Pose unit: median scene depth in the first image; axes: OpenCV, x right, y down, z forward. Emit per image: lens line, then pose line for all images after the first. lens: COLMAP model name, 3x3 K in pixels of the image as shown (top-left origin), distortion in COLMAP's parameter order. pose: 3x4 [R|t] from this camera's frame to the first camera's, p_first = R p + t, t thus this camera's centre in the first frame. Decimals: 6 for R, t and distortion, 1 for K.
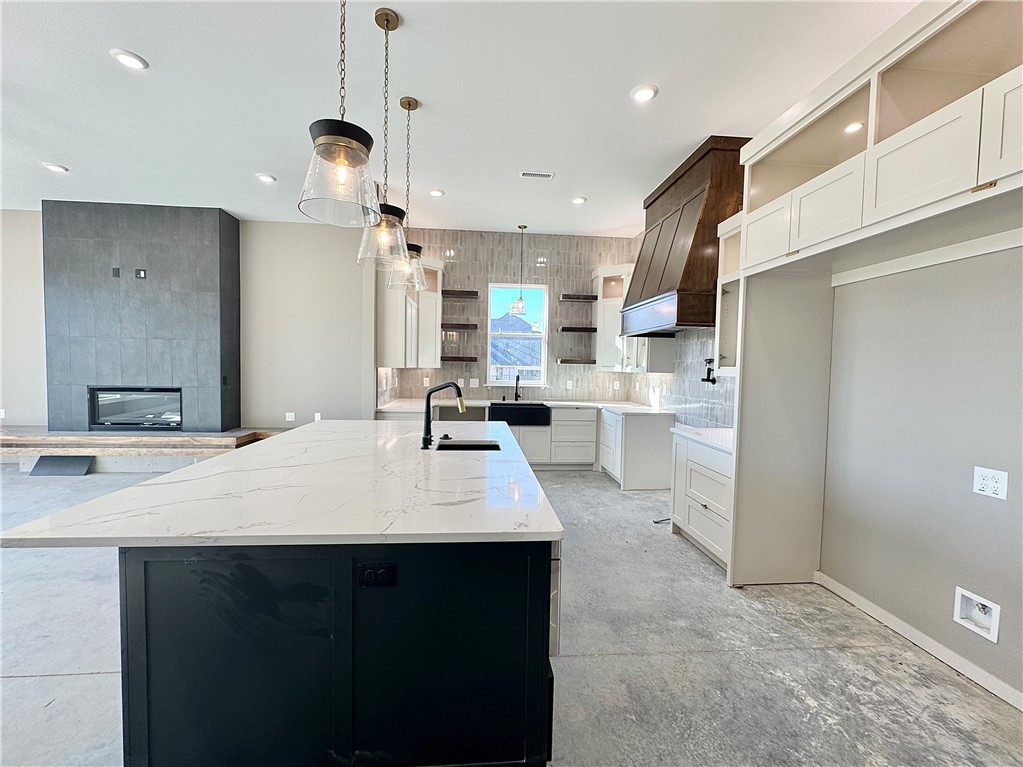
lens RADIAL K [[410.2, 0, 508.2], [0, 410.2, 385.7], [0, 0, 1]] dist [-0.005069, 0.000608]
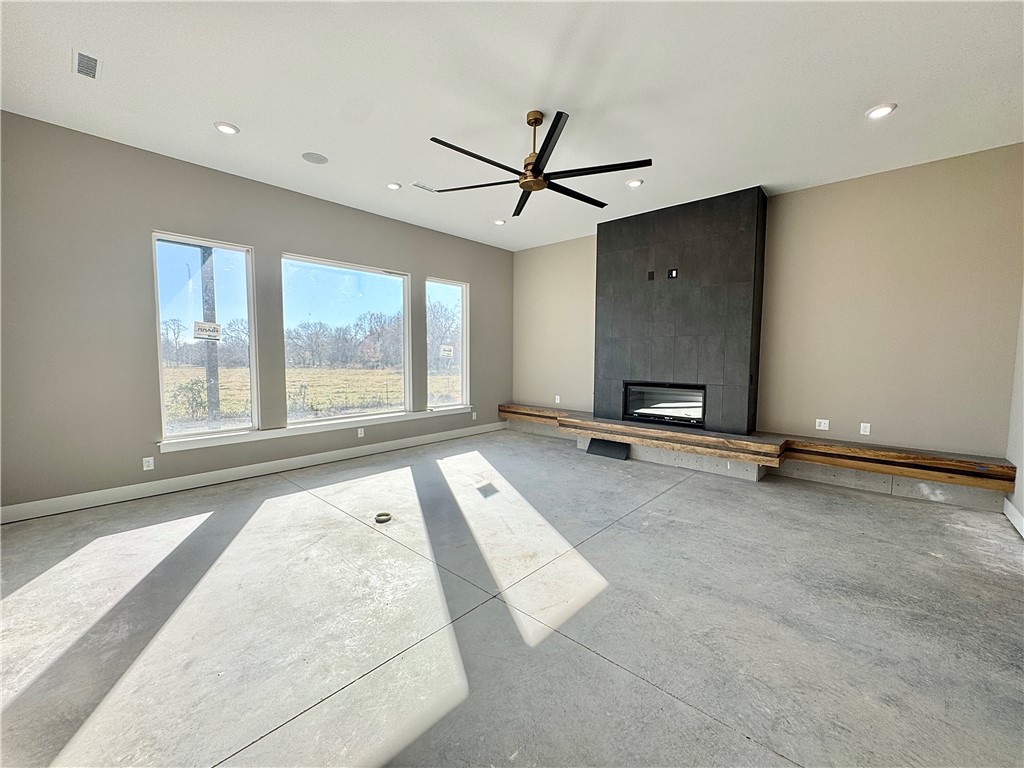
lens RADIAL K [[410.6, 0, 510.1], [0, 410.6, 385.2], [0, 0, 1]] dist [-0.005069, 0.000608]
pose [[0.681679, 0.038353, -0.730645, -0.382271], [-0.026595, 0.999264, 0.027641, -0.009521], [0.731168, 0.000589, 0.682198, -0.008248]]
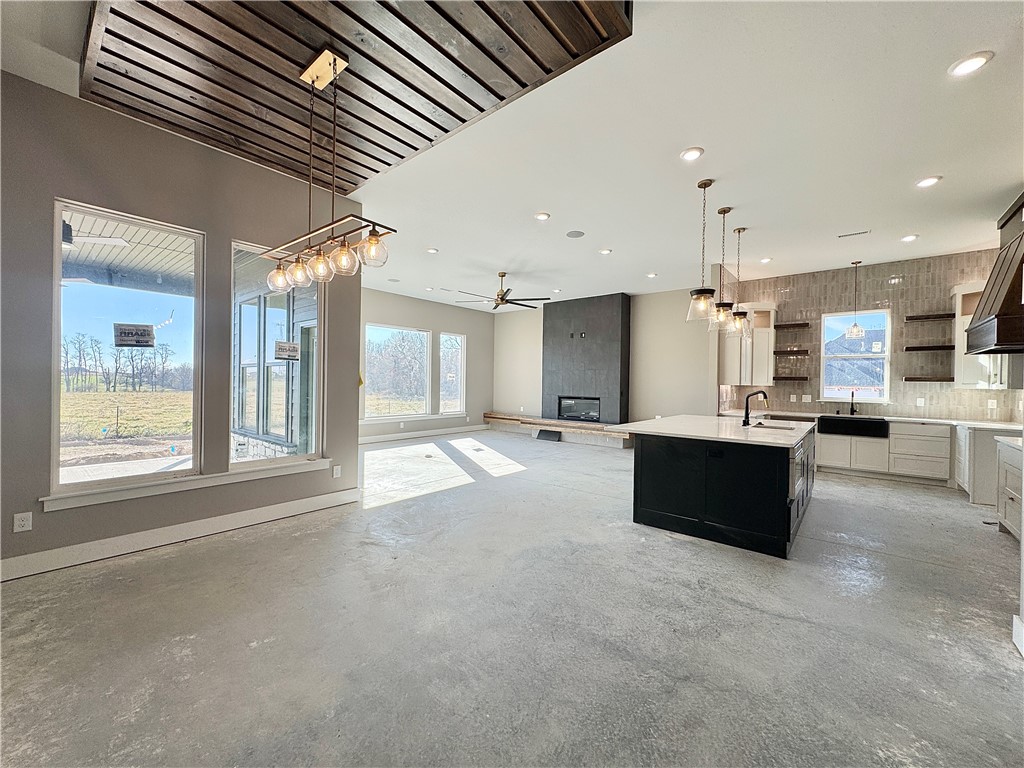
lens RADIAL K [[410.6, 0, 508.8], [0, 410.6, 384.9], [0, 0, 1]] dist [-0.005069, 0.000608]
pose [[0.707743, -0.004938, -0.706453, 0.158781], [-0.033564, 0.998611, -0.040606, 0.033935], [0.705673, 0.052450, 0.706594, -0.493743]]
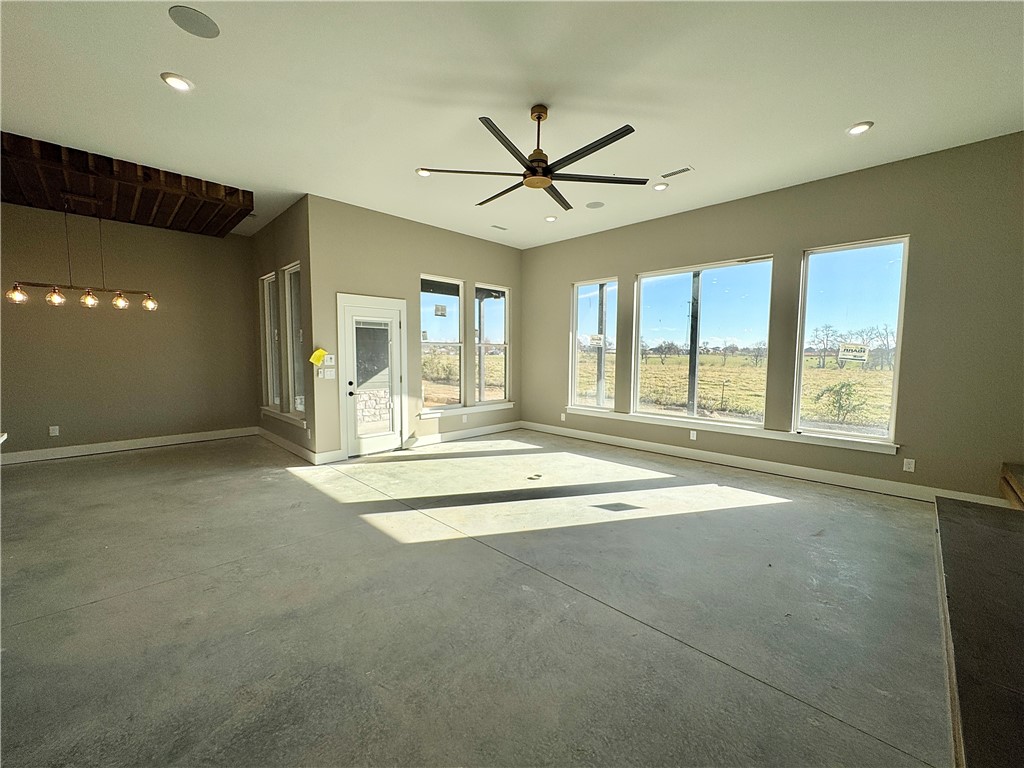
lens RADIAL K [[410.6, 0, 512.1], [0, 410.6, 383.9], [0, 0, 1]] dist [-0.005069, 0.000608]
pose [[-0.759979, 0.024482, -0.649486, -0.390477], [-0.051418, 0.993894, 0.097629, -0.054146], [0.647910, 0.107592, -0.754080, 0.881885]]
